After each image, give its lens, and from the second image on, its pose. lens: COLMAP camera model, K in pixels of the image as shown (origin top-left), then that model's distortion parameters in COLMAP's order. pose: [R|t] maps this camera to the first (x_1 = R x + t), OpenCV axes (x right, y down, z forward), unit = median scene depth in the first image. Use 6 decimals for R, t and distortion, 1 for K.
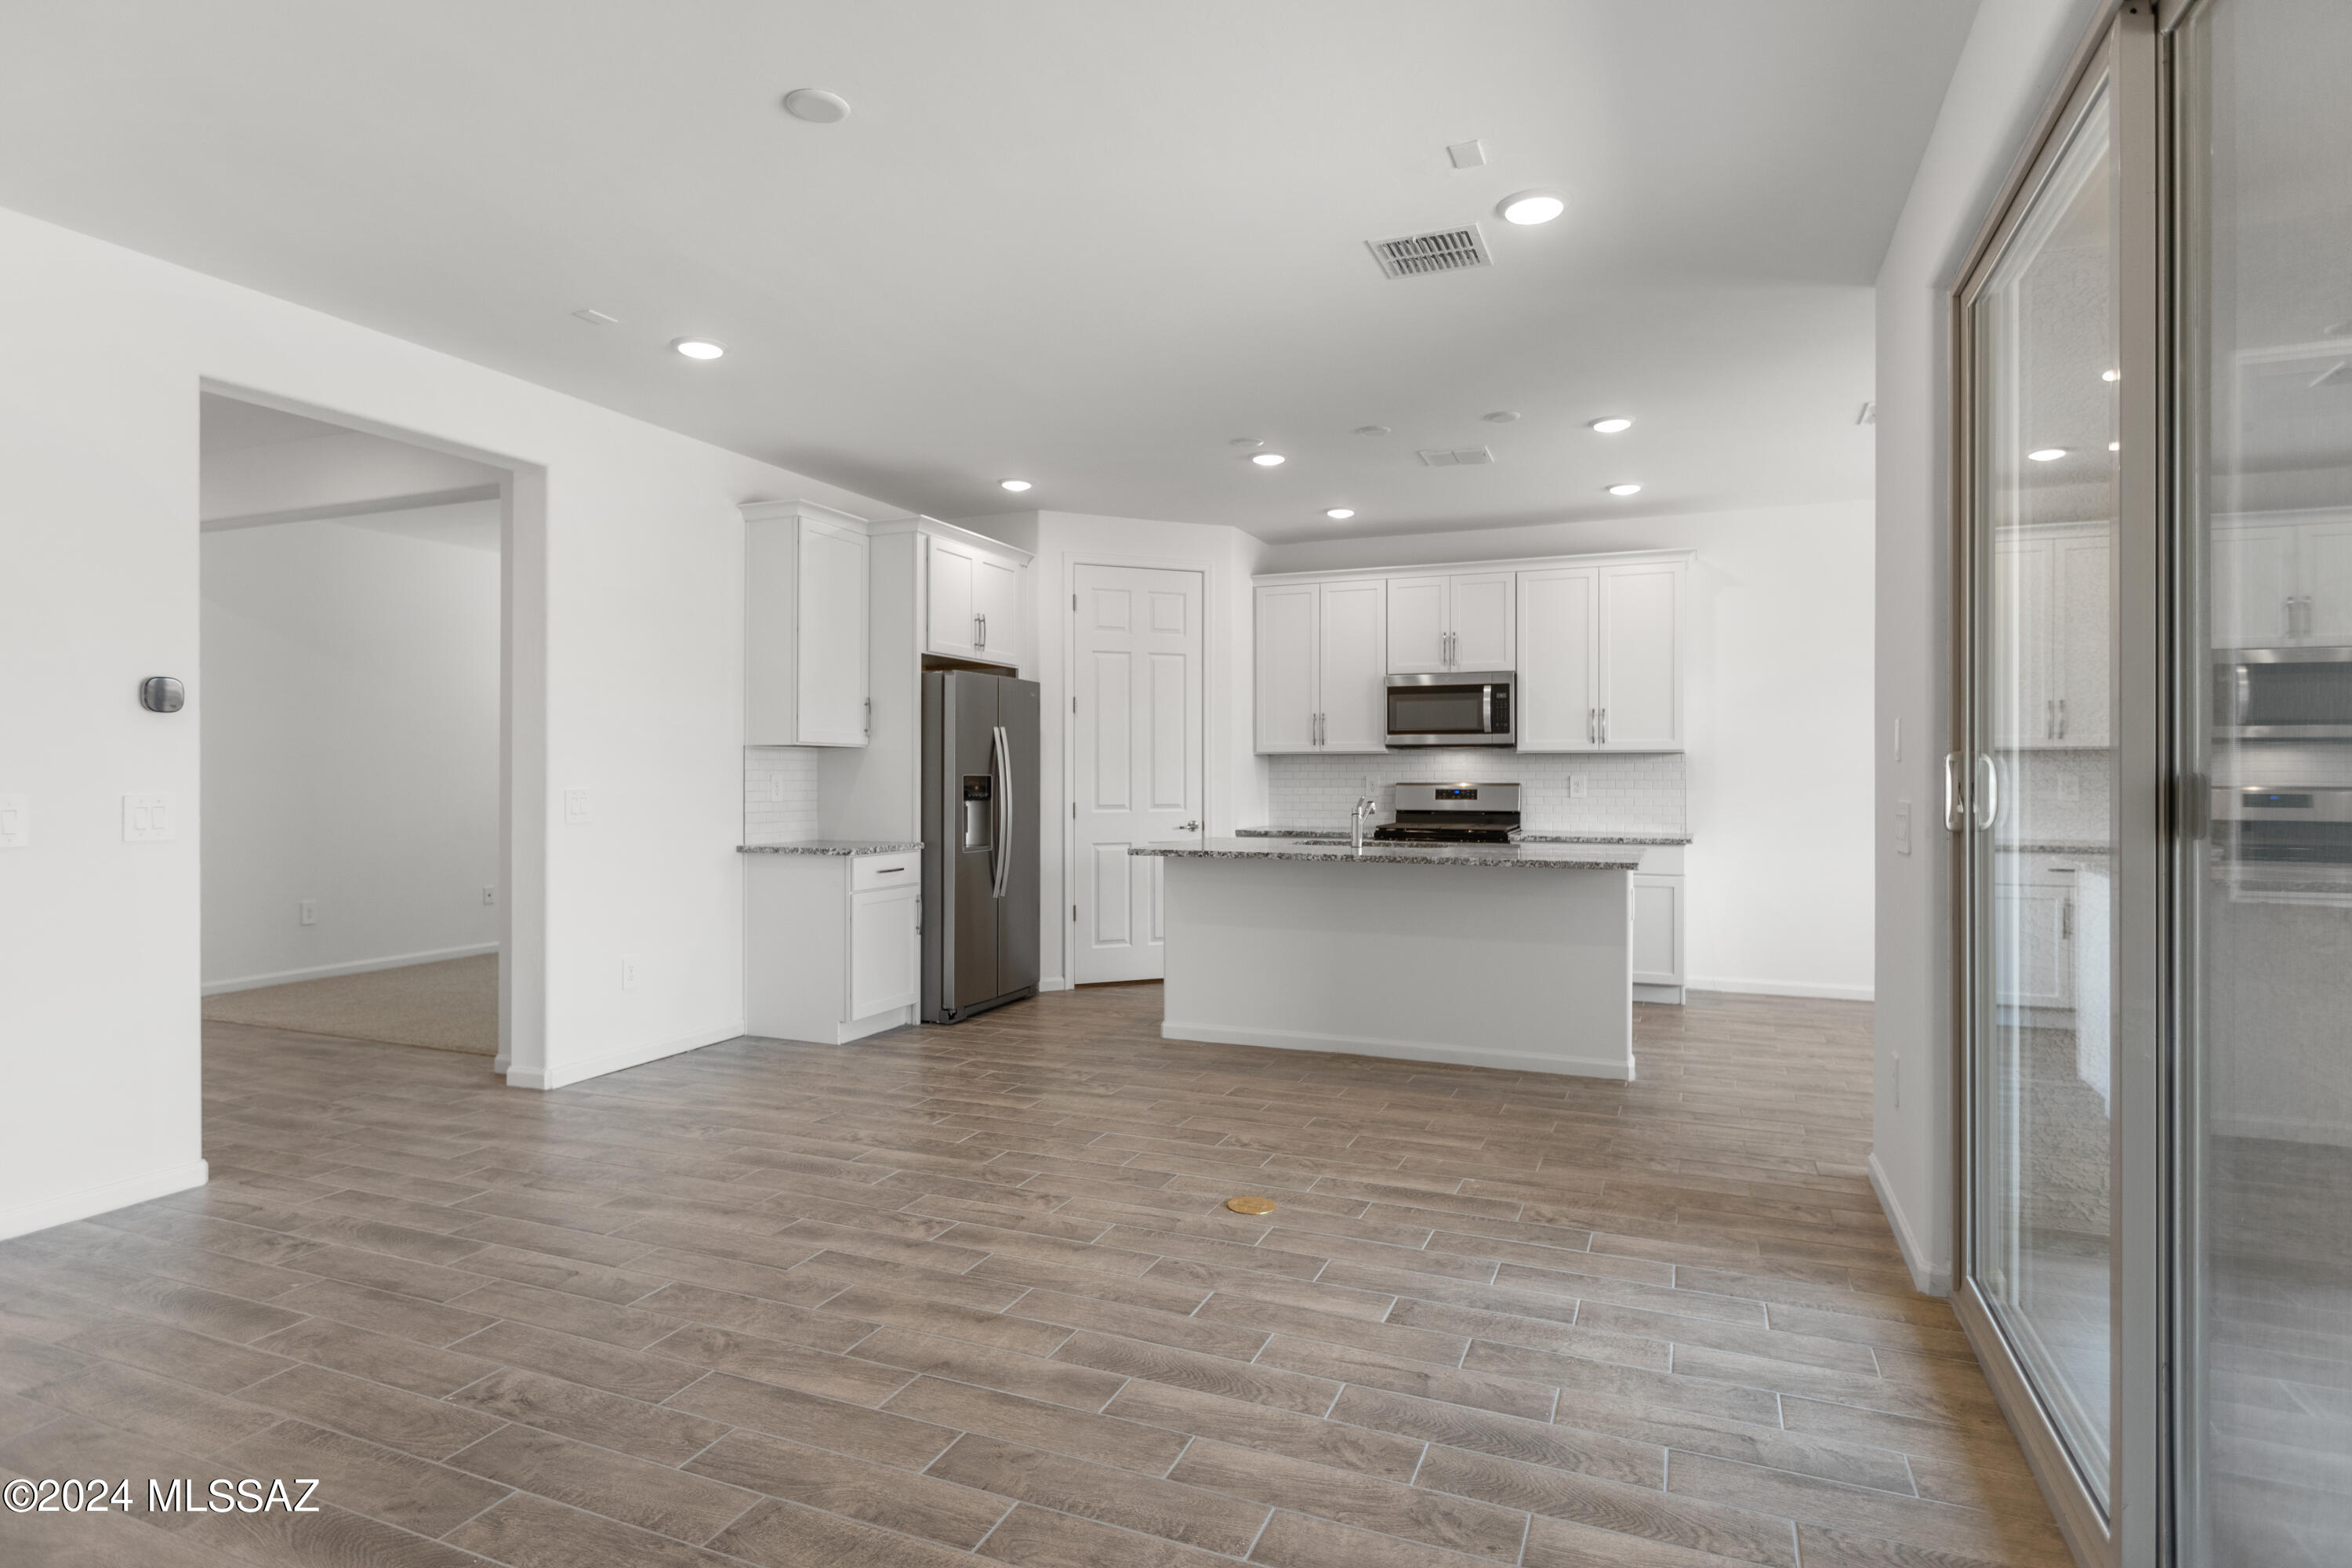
lens RADIAL K [[1251.0, 0, 1159.4], [0, 1251.0, 777.0], [0, 0, 1]] dist [0.002495, -0.000830]
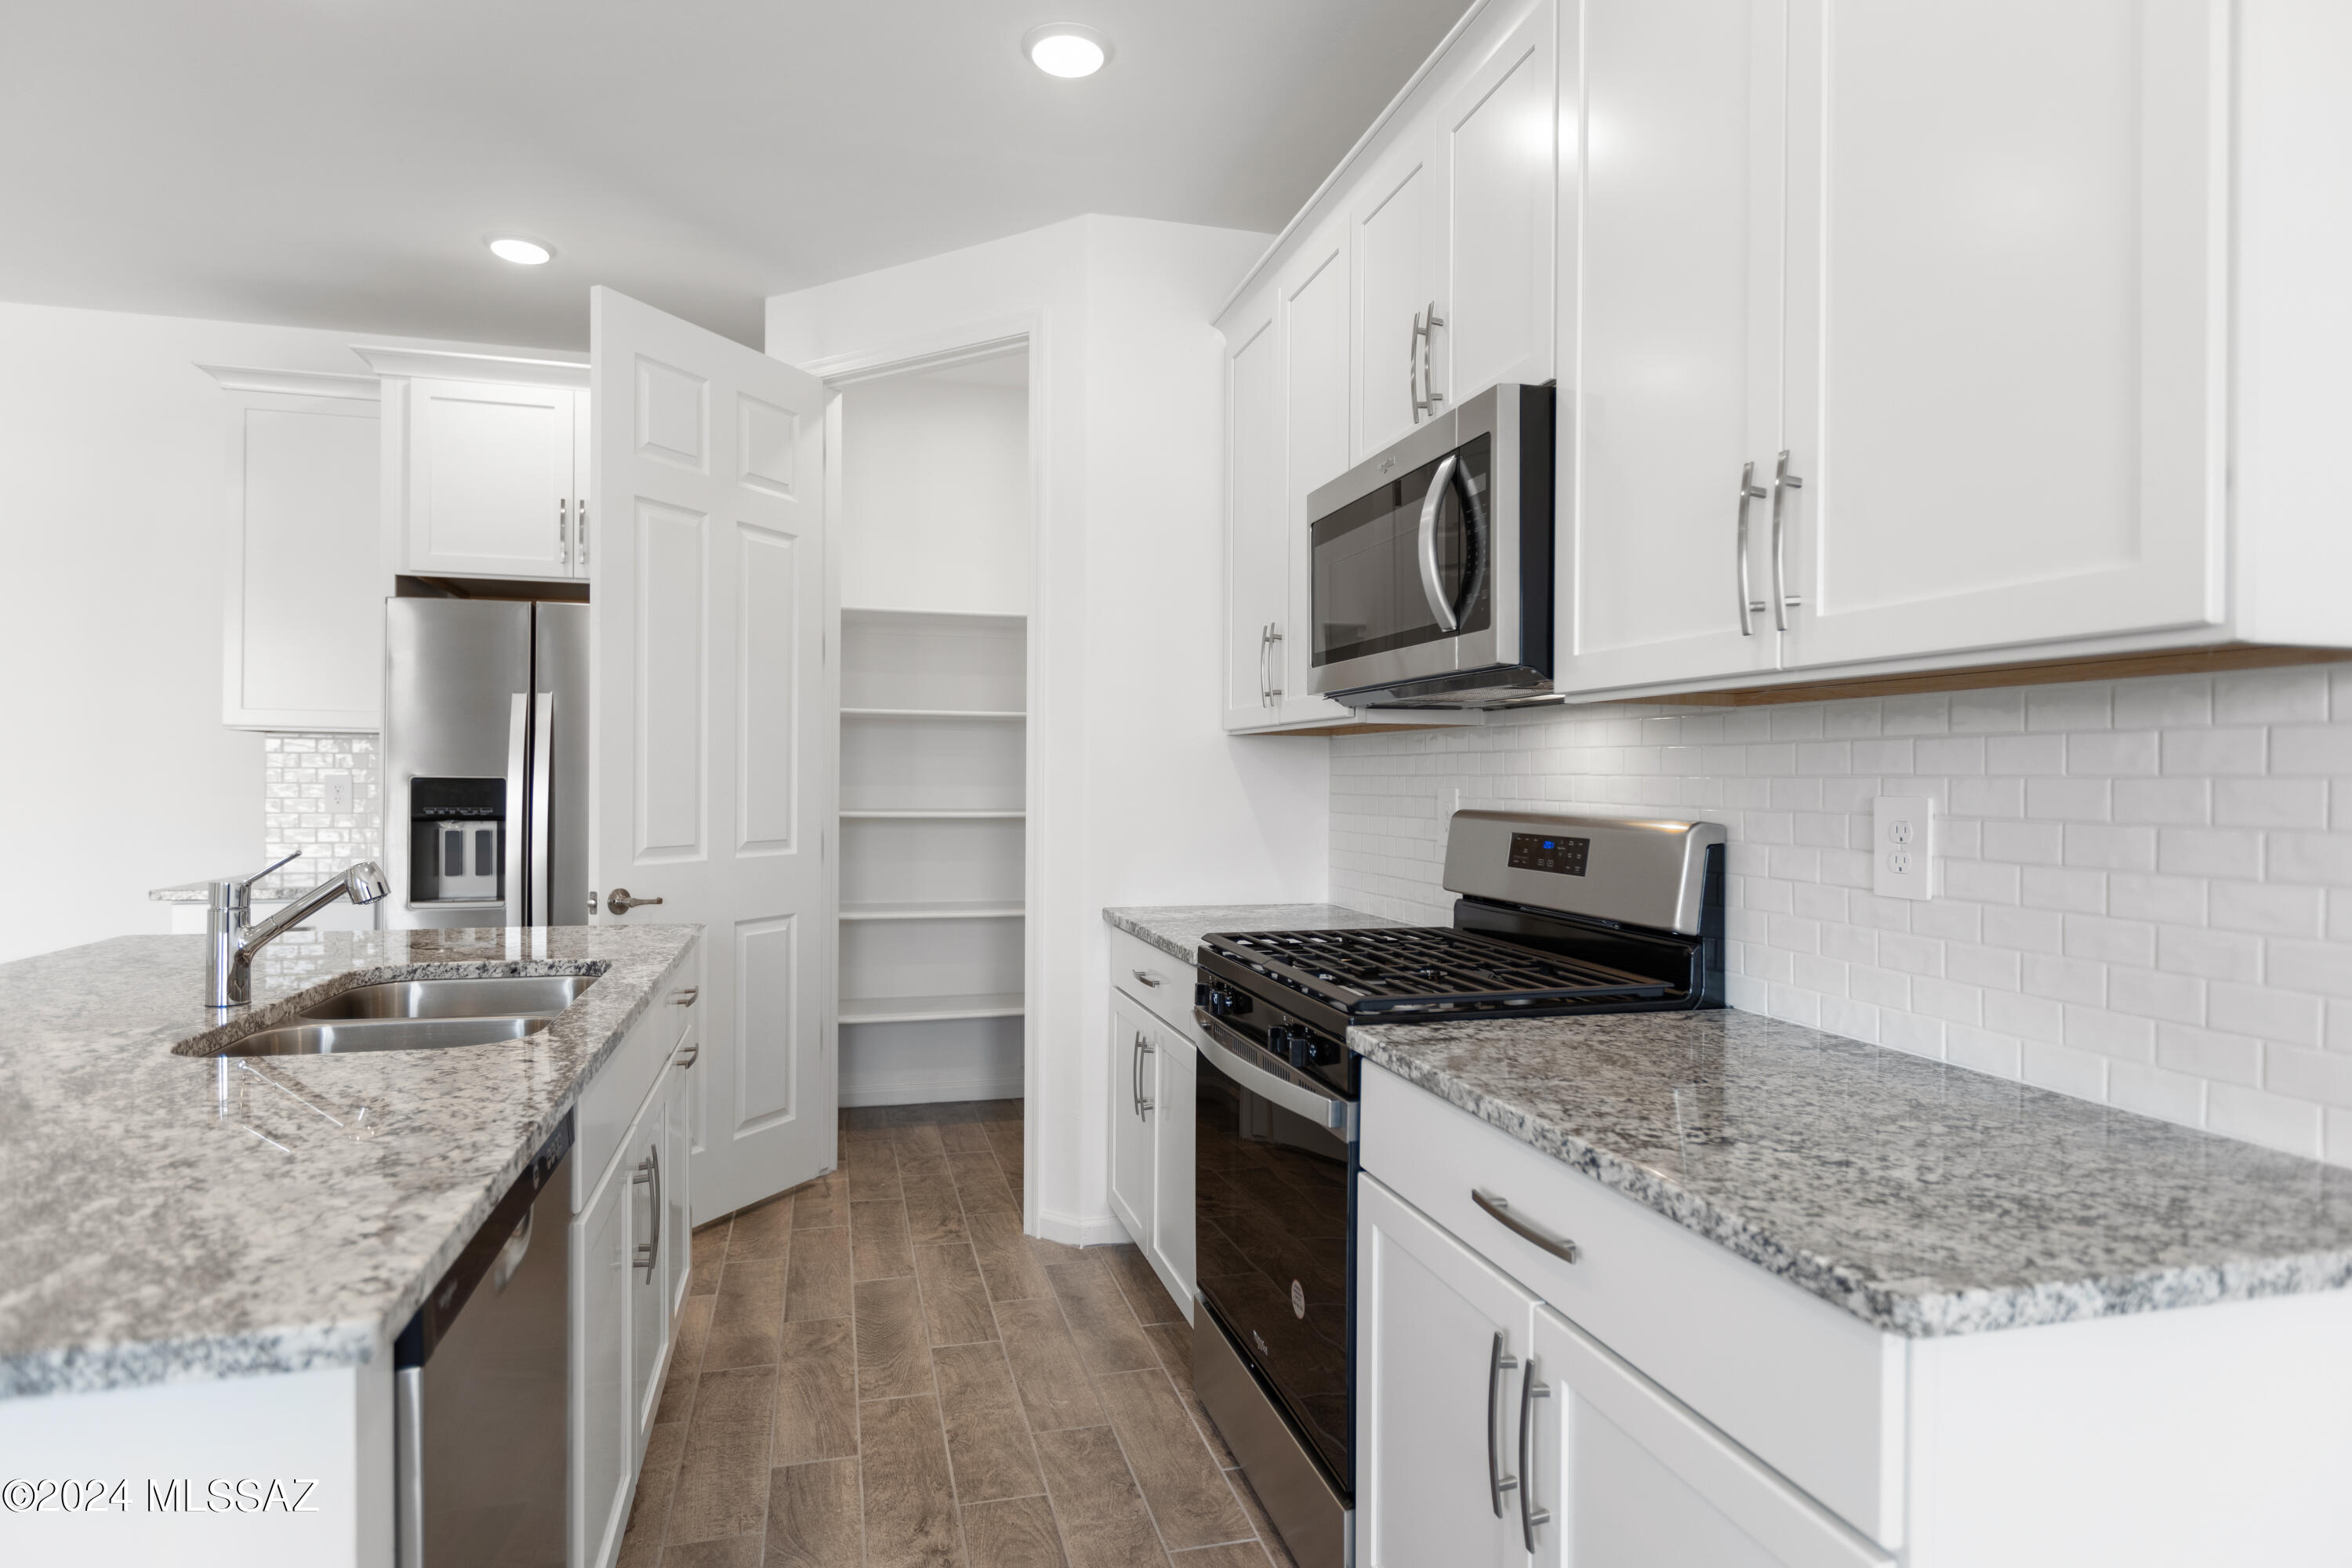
lens RADIAL K [[1251.0, 0, 1159.4], [0, 1251.0, 777.0], [0, 0, 1]] dist [0.002495, -0.000830]
pose [[0.611189, 0.003417, -0.791477, 0.436929], [-0.009853, 0.999946, -0.003292, -0.002570], [0.791423, 0.009811, 0.611190, 0.783380]]
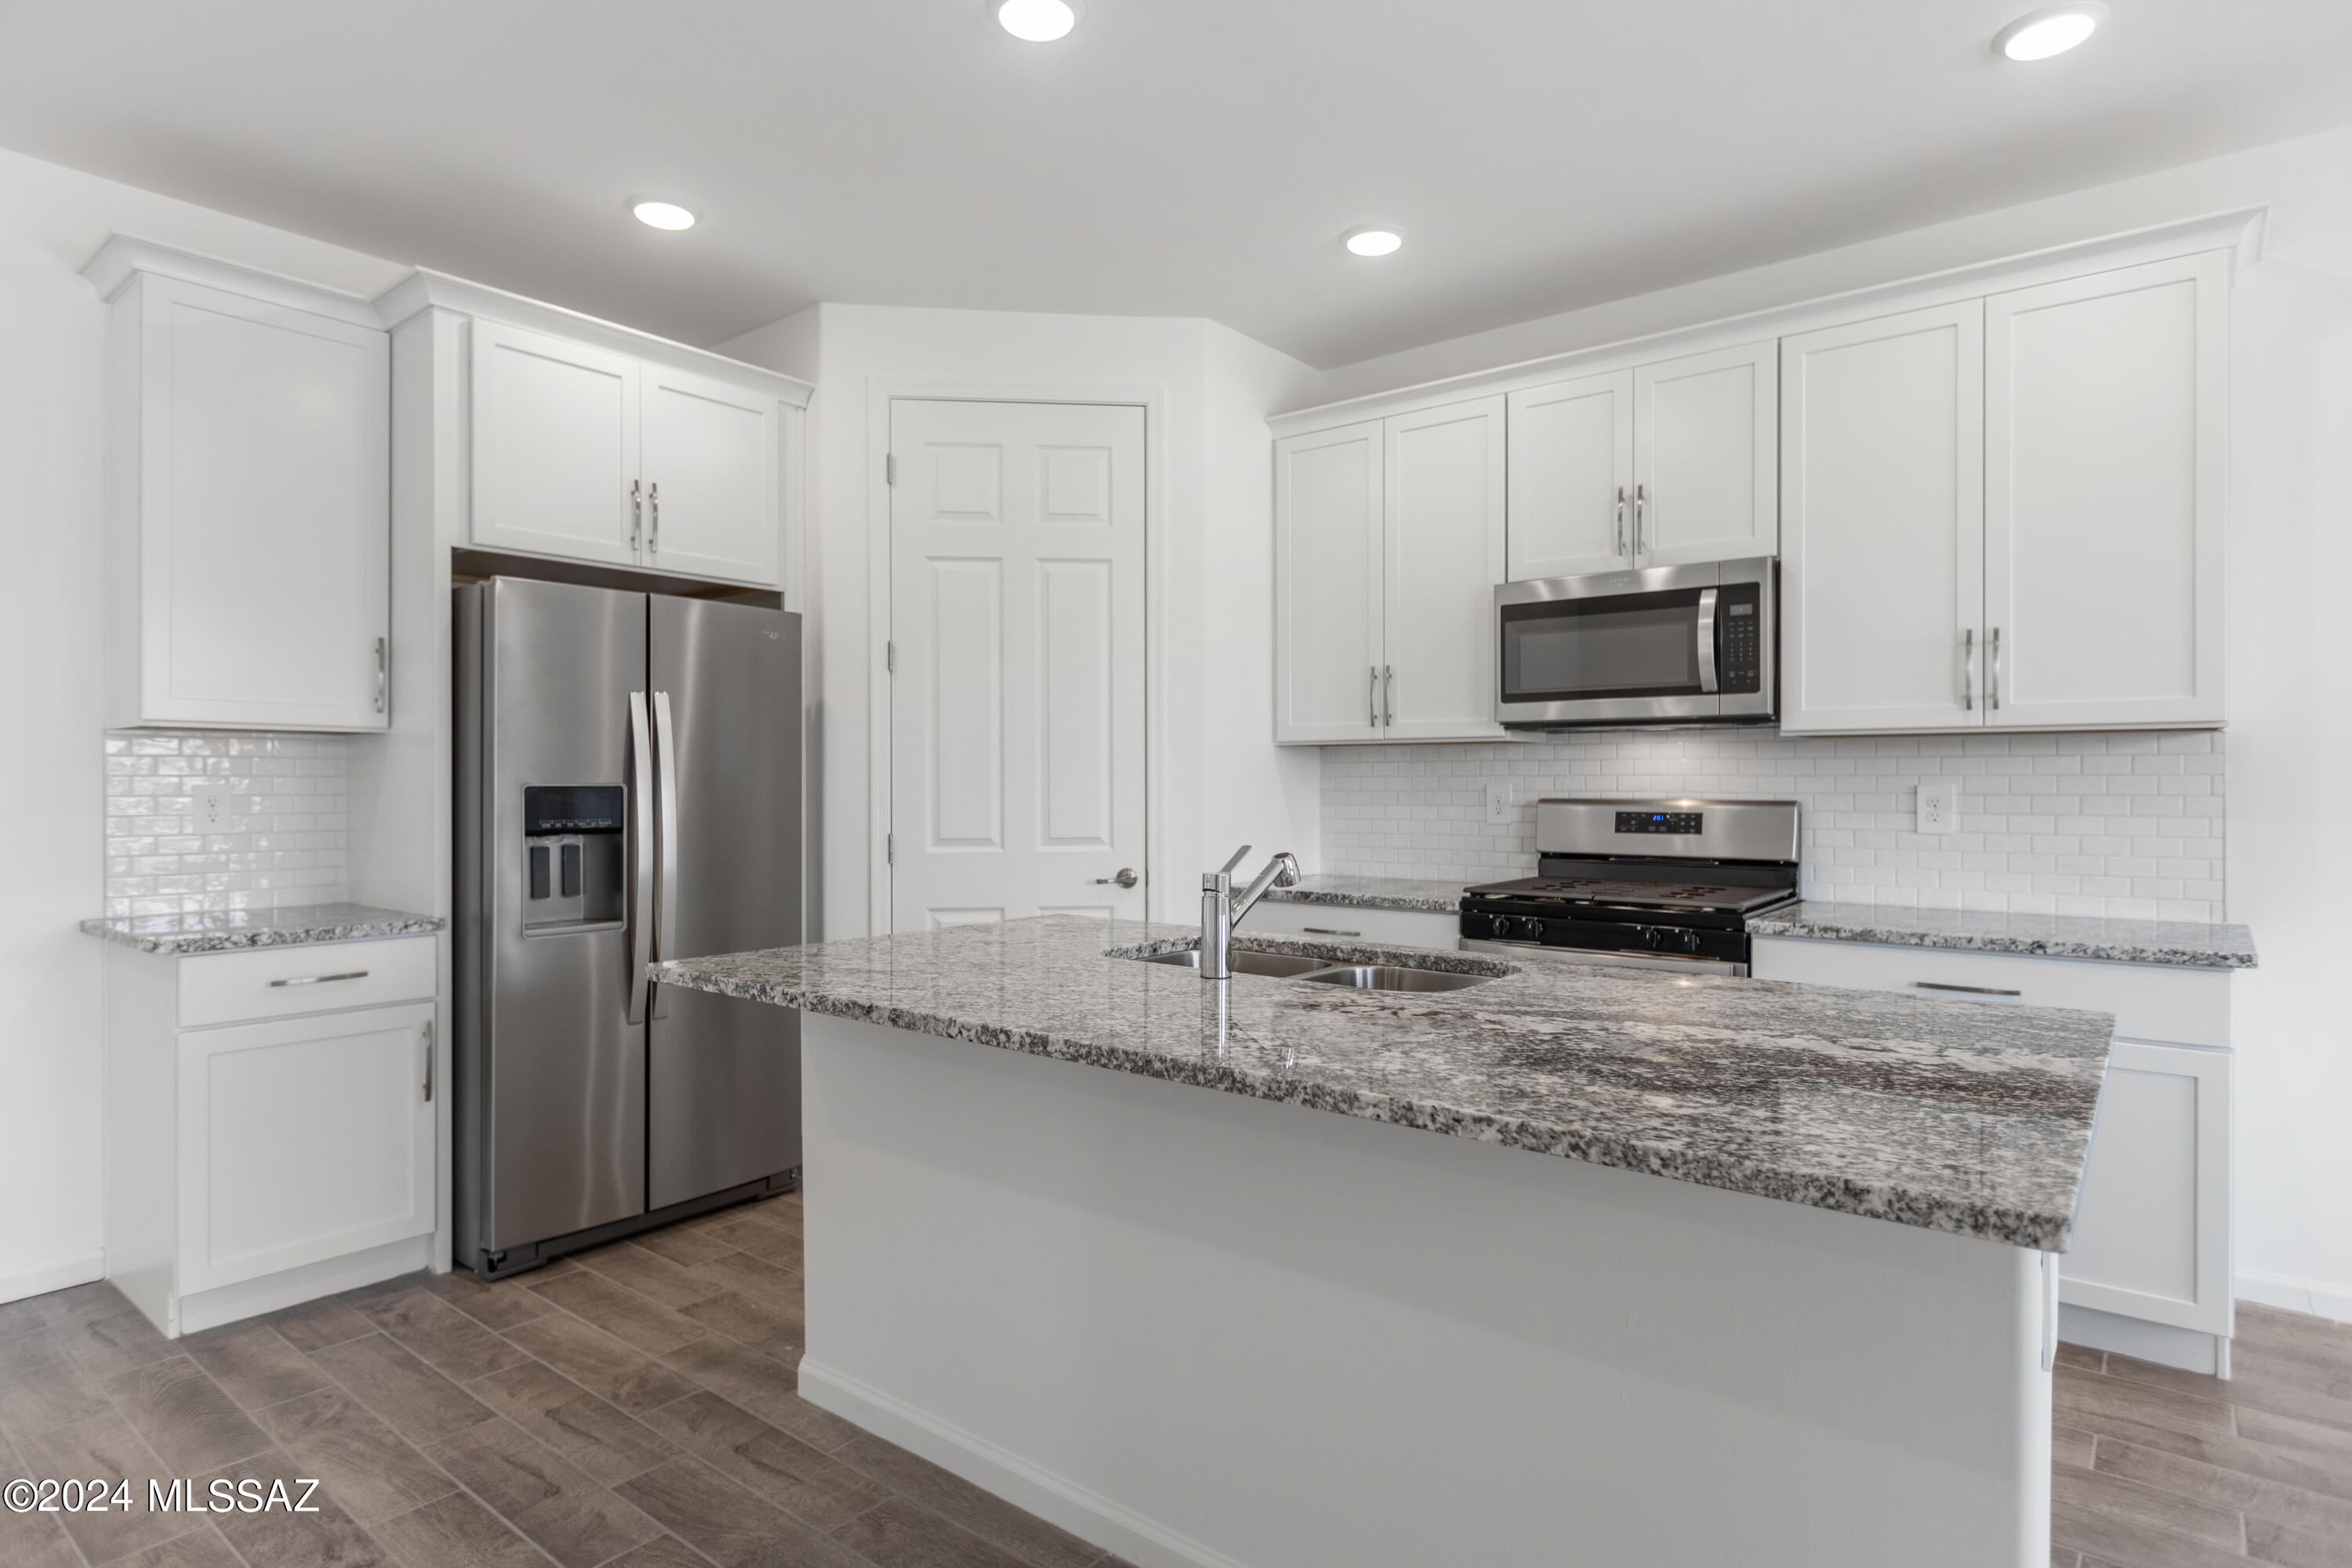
lens RADIAL K [[1251.0, 0, 1159.4], [0, 1251.0, 777.0], [0, 0, 1]] dist [0.002495, -0.000830]
pose [[0.960621, -0.001367, -0.277857, 0.195779], [0.000446, 0.999994, -0.003377, -0.002649], [0.277860, 0.003120, 0.960616, 0.500776]]
